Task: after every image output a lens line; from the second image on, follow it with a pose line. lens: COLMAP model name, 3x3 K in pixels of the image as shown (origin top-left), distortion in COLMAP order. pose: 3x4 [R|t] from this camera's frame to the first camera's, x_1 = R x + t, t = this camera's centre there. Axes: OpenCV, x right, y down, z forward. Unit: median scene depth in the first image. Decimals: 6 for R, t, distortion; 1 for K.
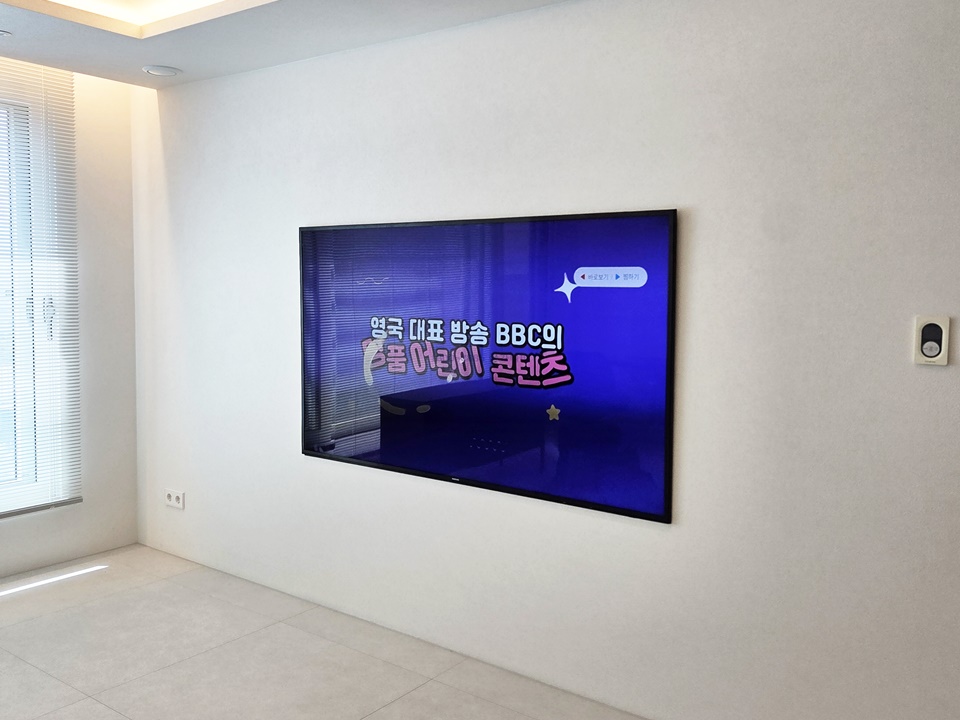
lens RADIAL K [[849.9, 0, 483.4], [0, 849.9, 352.4], [0, 0, 1]] dist [0.008178, 0.005572]
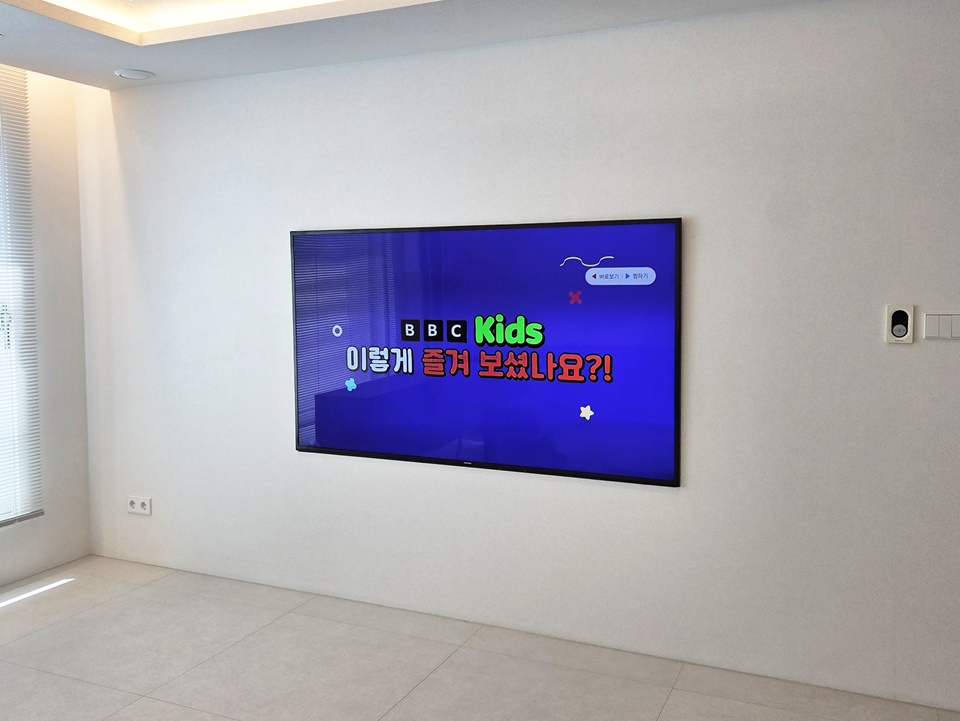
lens RADIAL K [[865.1, 0, 477.4], [0, 865.1, 348.7], [0, 0, 1]] dist [0.014303, 0.000055]
pose [[0.977185, -0.033827, 0.209679, -0.231773], [0.033084, 0.999428, 0.007048, -0.004422], [-0.209798, 0.000050, 0.977745, -0.082633]]
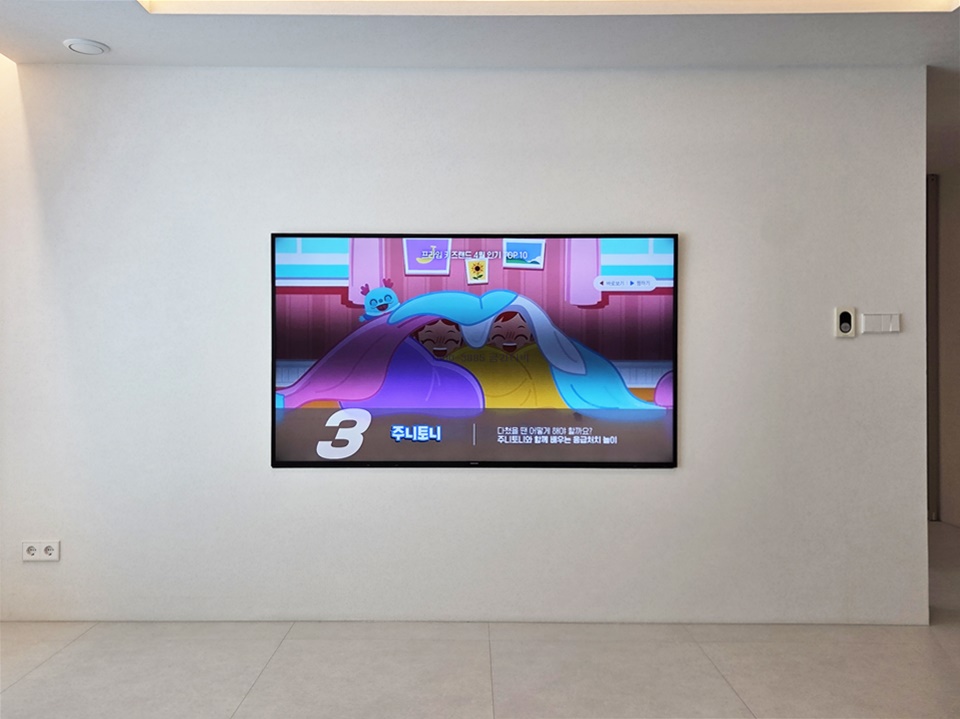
lens RADIAL K [[860.6, 0, 480.0], [0, 860.6, 359.5], [0, 0, 1]] dist [0.009351, 0.004570]
pose [[0.796467, -0.017274, 0.604435, -0.663827], [0.055183, 0.997497, -0.044208, 0.059084], [-0.602159, 0.068565, 0.795427, 0.076146]]
